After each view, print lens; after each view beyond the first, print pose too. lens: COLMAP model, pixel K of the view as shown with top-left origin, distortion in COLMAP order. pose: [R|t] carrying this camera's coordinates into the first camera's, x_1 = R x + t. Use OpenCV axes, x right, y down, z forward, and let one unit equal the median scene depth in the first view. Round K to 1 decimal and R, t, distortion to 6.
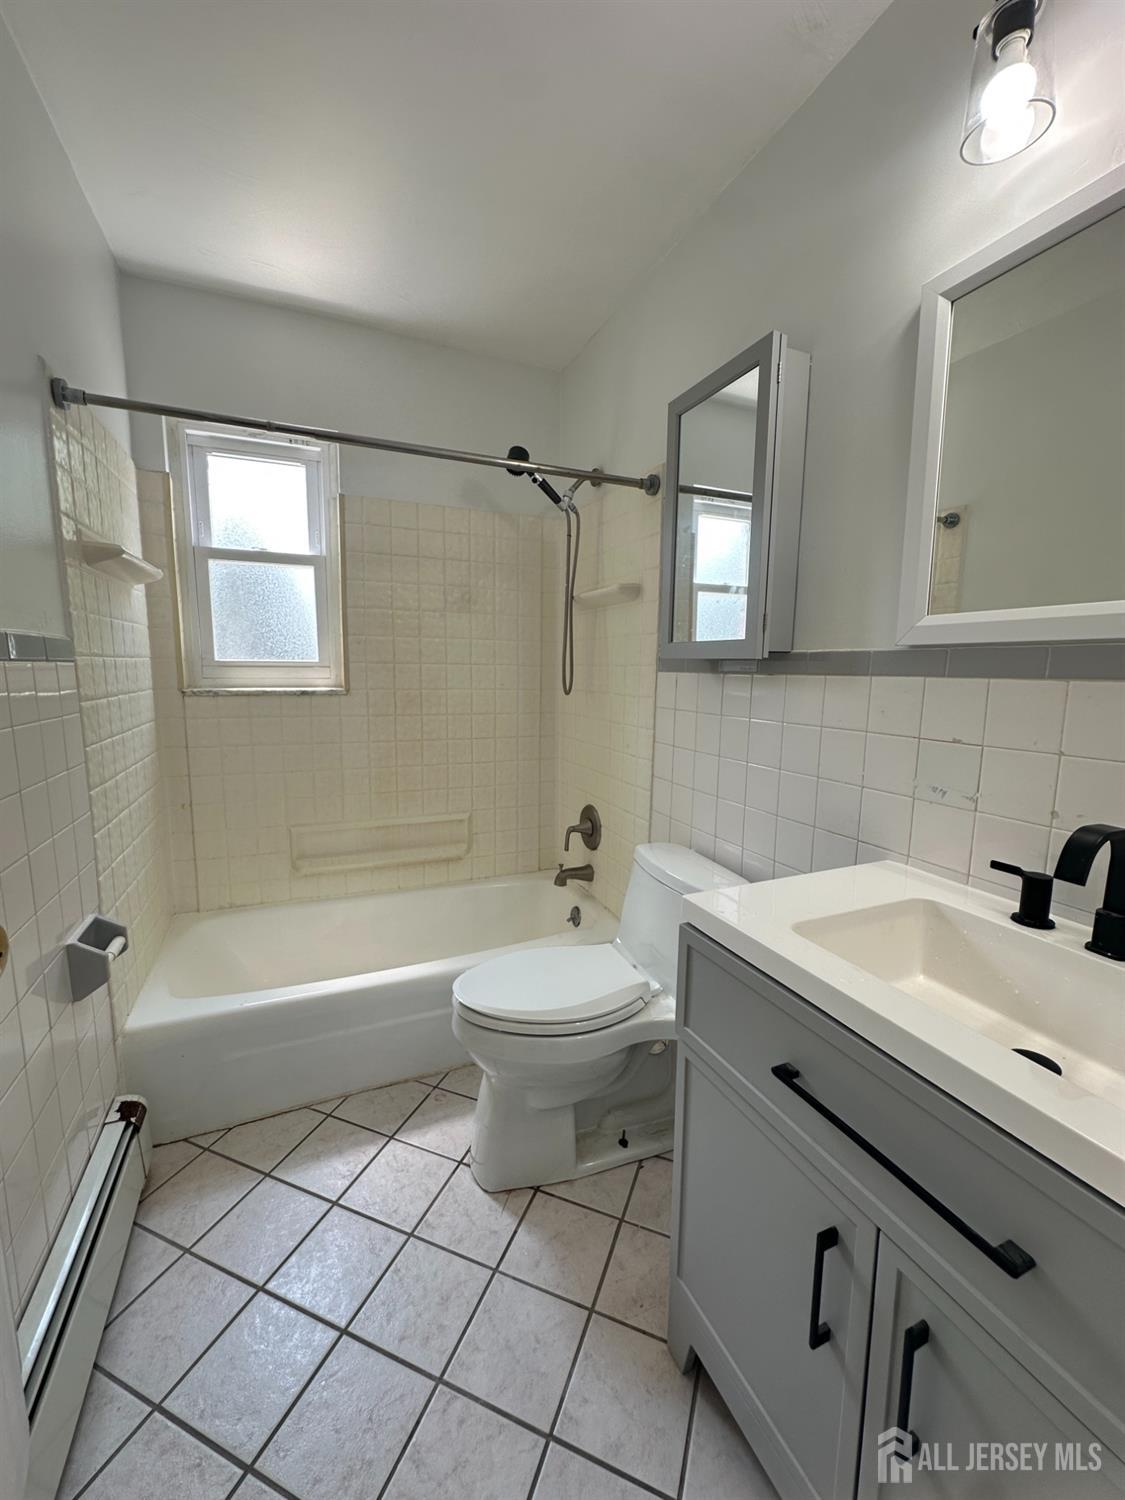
lens RADIAL K [[599.7, 0, 562.5], [0, 599.7, 750.0], [0, 0, 1]] dist [-0.005185, 0.000798]
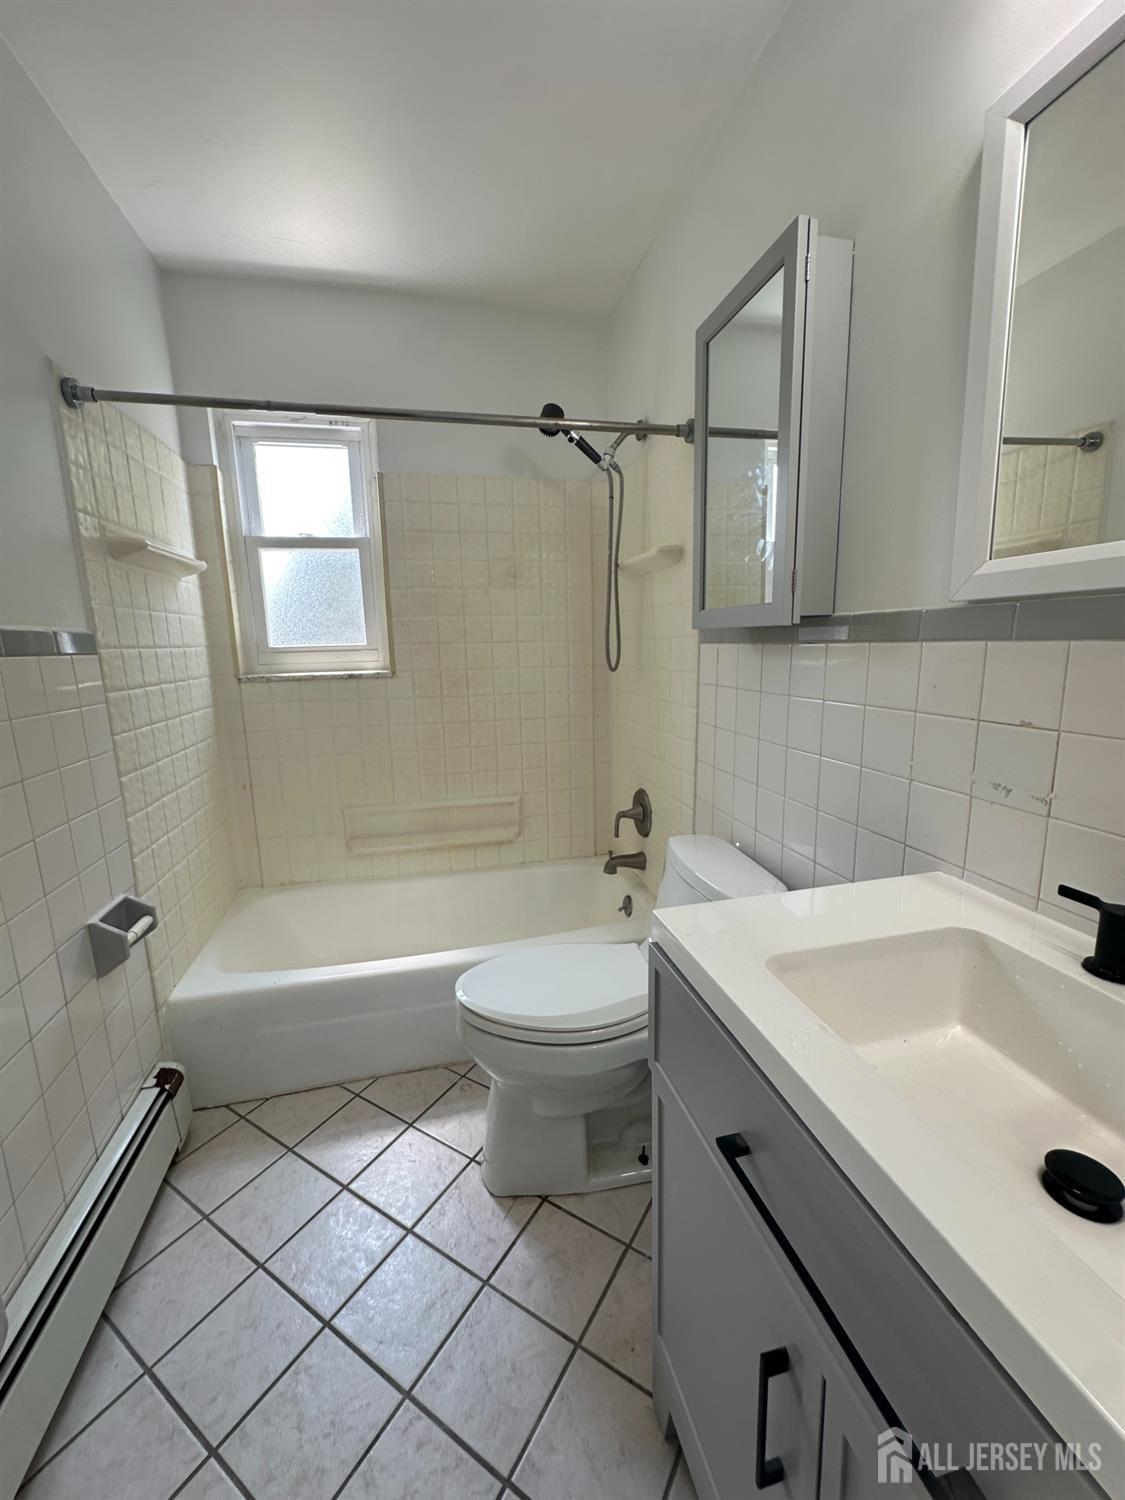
lens RADIAL K [[599.7, 0, 562.5], [0, 599.7, 750.0], [0, 0, 1]] dist [-0.005185, 0.000798]
pose [[0.983598, -0.002682, -0.180353, 0.143351], [0.010263, 0.999102, 0.041115, -0.013056], [0.180081, -0.042291, 0.982742, 0.094874]]
